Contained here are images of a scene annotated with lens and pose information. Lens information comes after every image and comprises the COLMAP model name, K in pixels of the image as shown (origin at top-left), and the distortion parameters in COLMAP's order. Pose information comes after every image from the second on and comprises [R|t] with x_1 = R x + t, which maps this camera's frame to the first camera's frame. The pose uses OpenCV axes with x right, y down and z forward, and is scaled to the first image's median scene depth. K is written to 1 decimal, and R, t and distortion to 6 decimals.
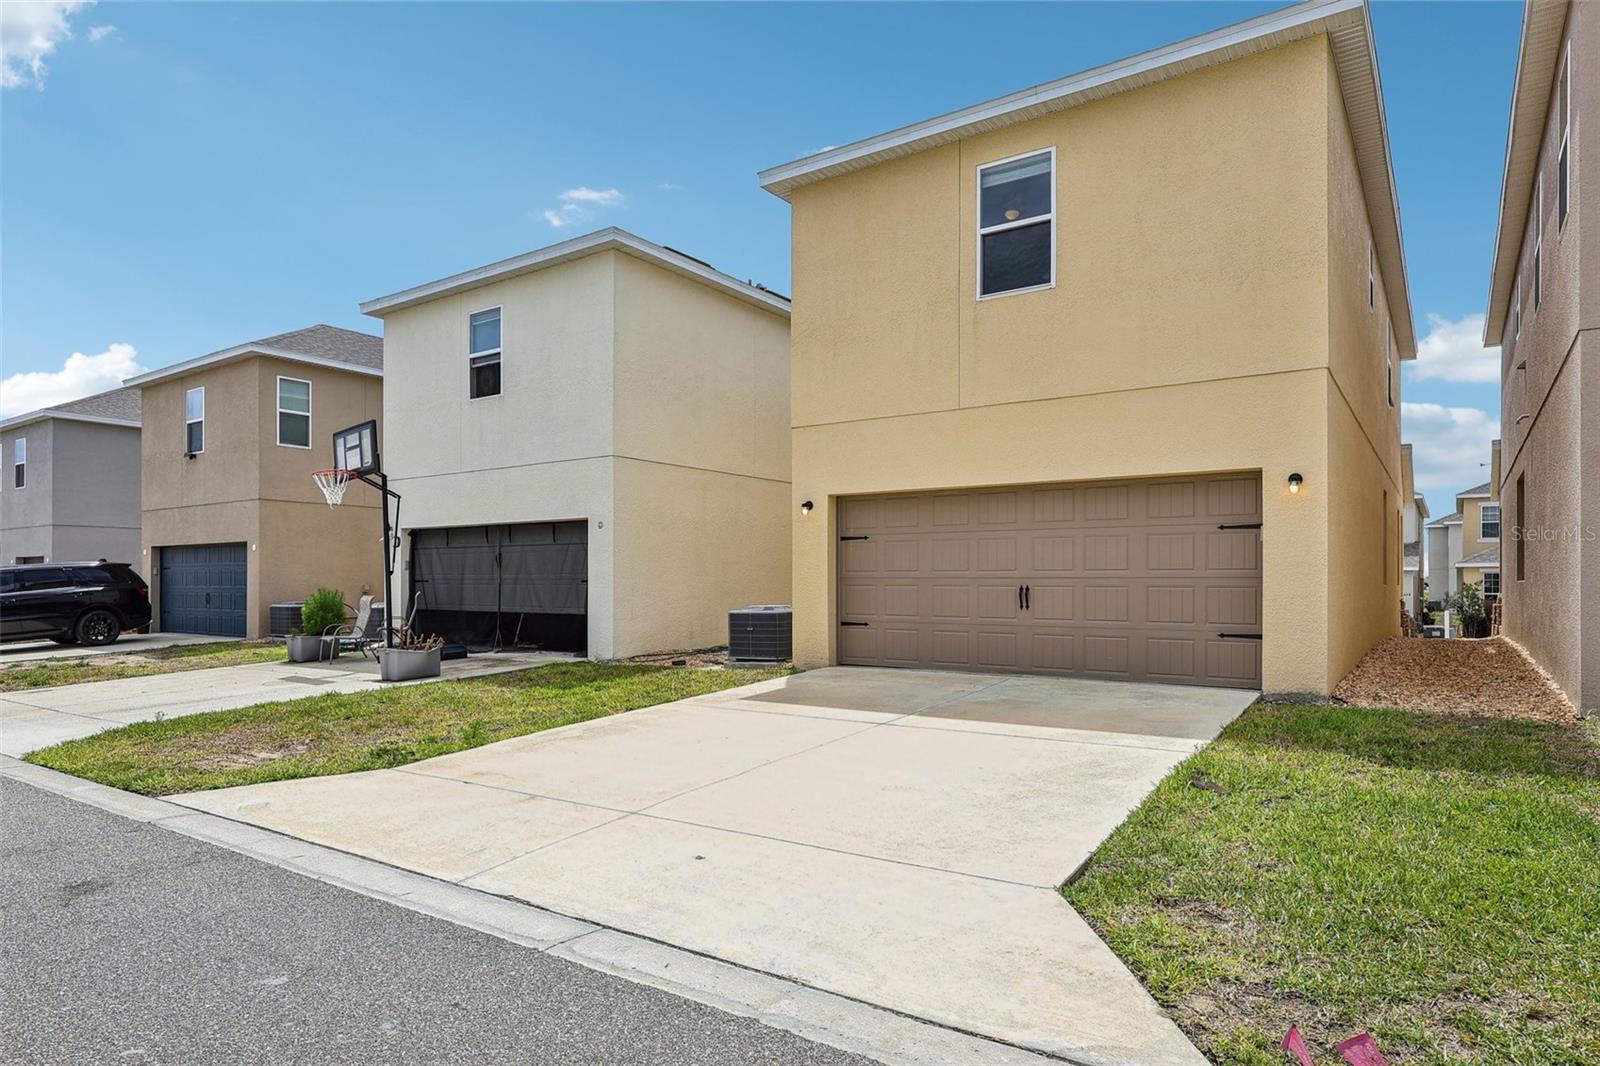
lens RADIAL K [[939.0, 0, 798.1], [0, 939.0, 568.4], [0, 0, 1]] dist [0.001562, 0.001508]
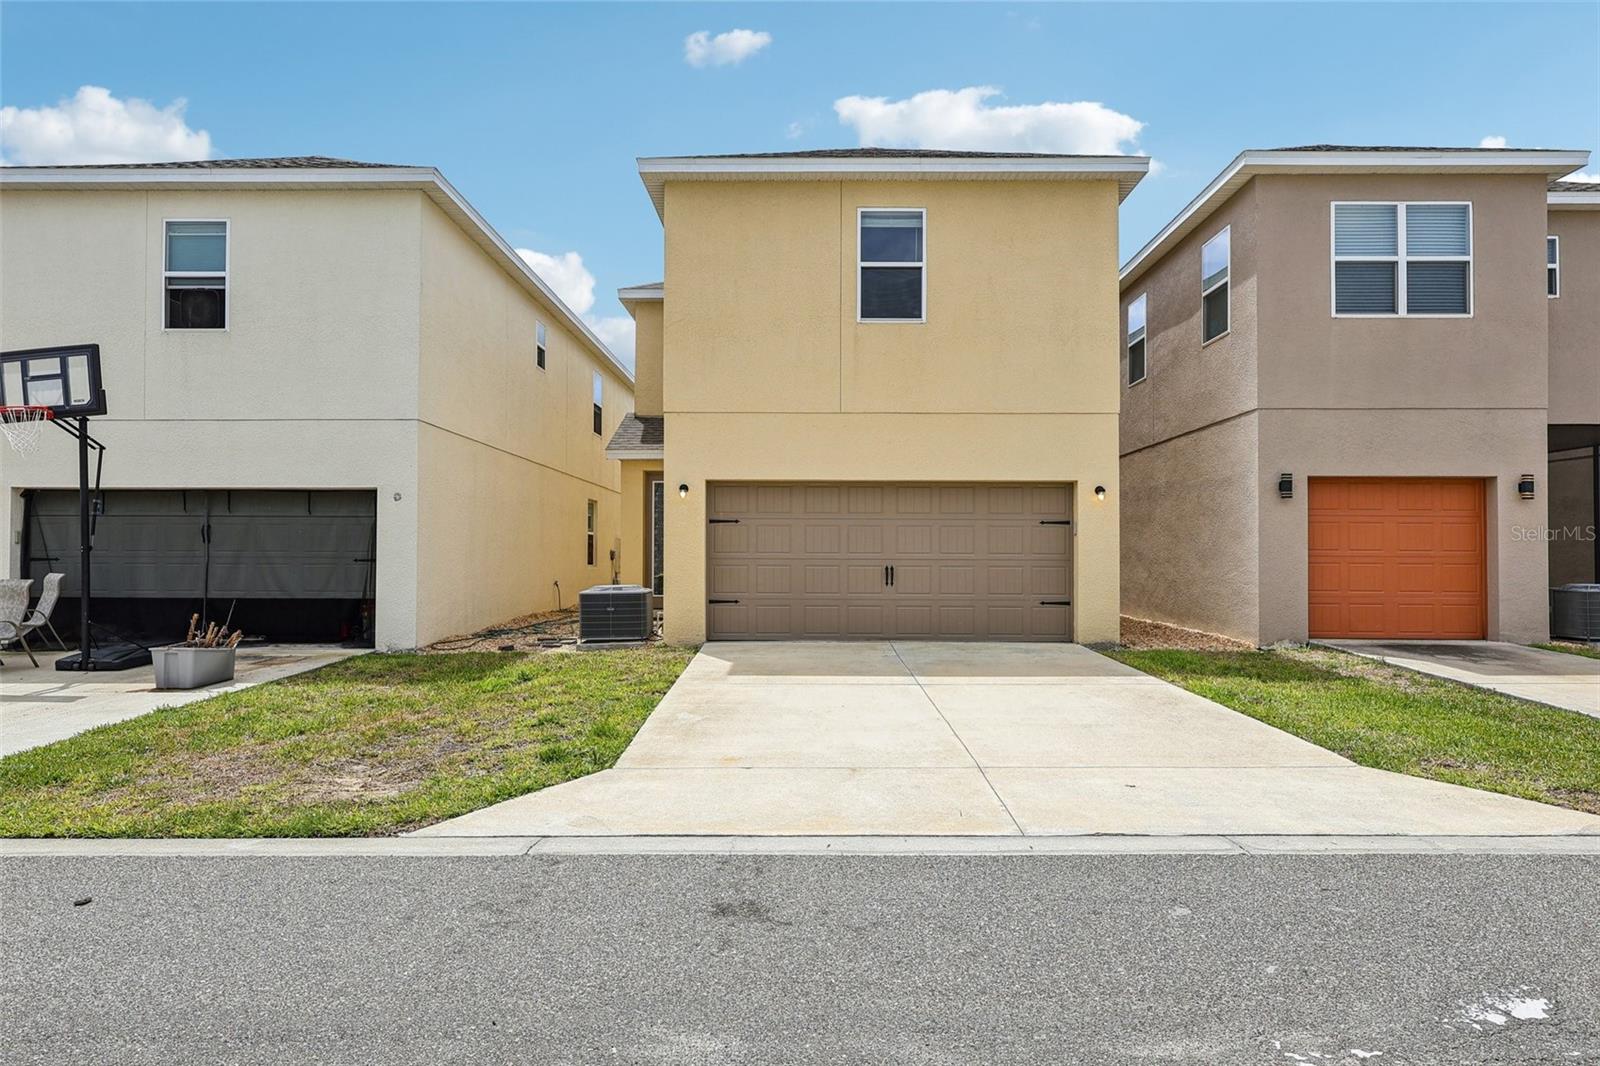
lens RADIAL K [[911.5, 0, 800.0], [0, 911.5, 533.0], [0, 0, 1]] dist [0.002291, 0.000306]
pose [[0.826483, 0.019826, 0.562612, -0.453409], [-0.011042, 0.999758, -0.019011, -0.000094], [-0.562853, 0.009500, 0.826502, 0.095080]]
